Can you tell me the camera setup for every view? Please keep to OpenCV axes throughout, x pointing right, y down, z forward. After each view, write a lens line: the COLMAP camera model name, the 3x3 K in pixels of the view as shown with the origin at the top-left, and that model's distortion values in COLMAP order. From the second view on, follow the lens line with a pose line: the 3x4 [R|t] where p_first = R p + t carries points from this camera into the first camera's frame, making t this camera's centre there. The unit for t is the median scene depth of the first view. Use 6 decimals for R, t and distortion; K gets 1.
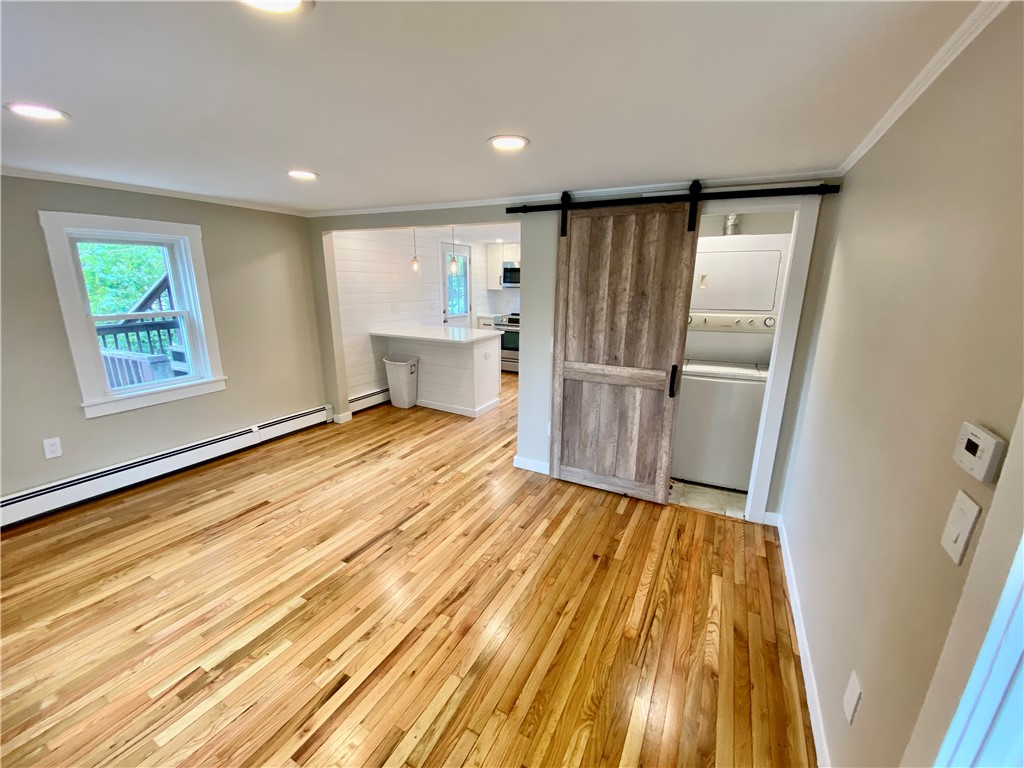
lens RADIAL K [[408.8, 0, 511.2], [0, 408.8, 385.8], [0, 0, 1]] dist [0.040519, -0.037966]
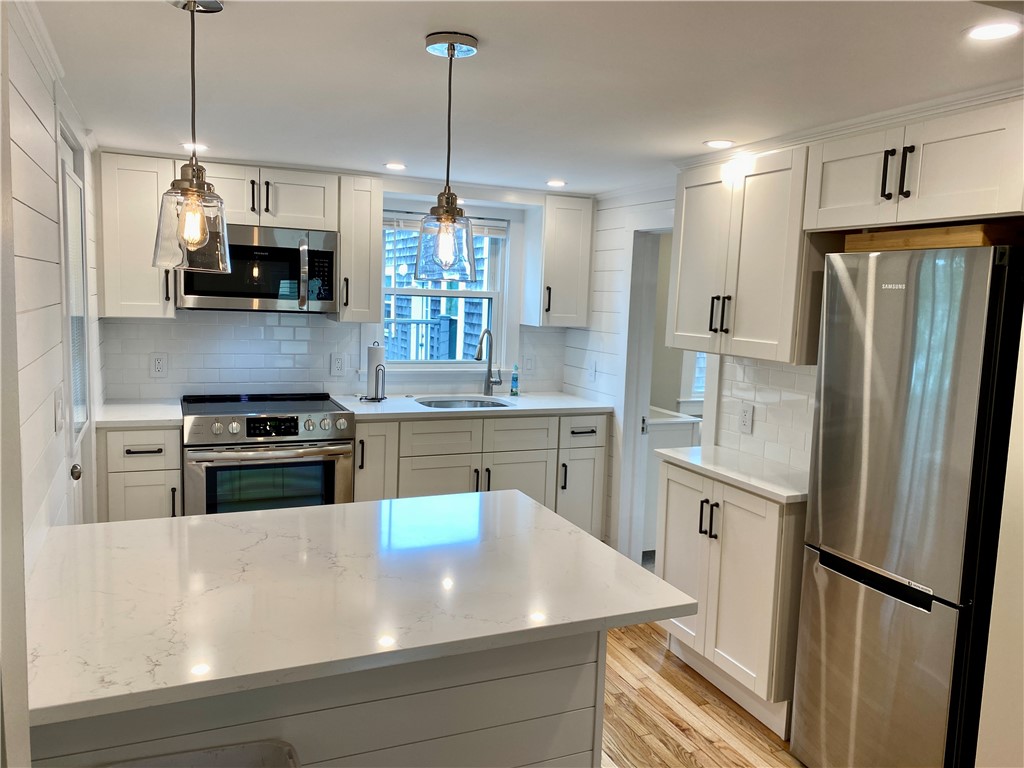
lens RADIAL K [[775.3, 0, 515.4], [0, 775.3, 382.0], [0, 0, 1]] dist [0.115641, -0.245739]
pose [[0.632624, -0.078303, 0.770490, -0.694482], [0.166772, 0.985309, -0.036797, -0.324103], [-0.756289, 0.151775, 0.636389, 1.192111]]
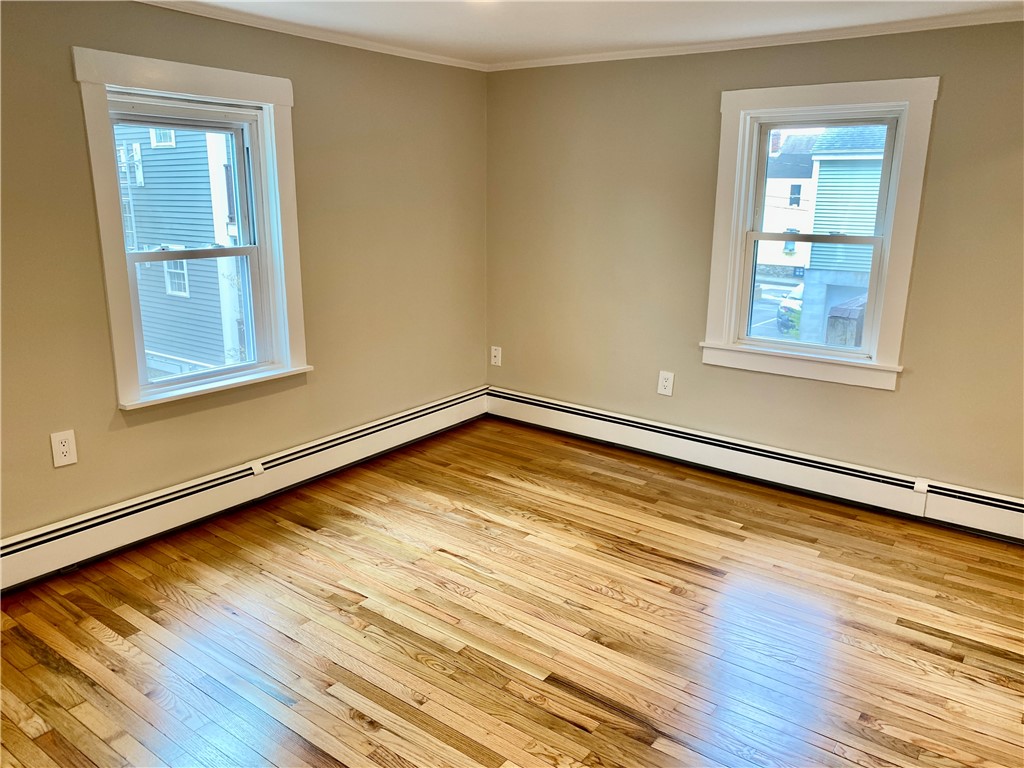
lens RADIAL K [[780.3, 0, 510.2], [0, 780.3, 379.4], [0, 0, 1]] dist [0.052121, -0.059759]
pose [[-0.160001, 0.213424, -0.963769, 0.425553], [-0.260763, 0.932526, 0.249796, -0.154805], [0.952052, 0.291283, -0.093553, 0.752088]]
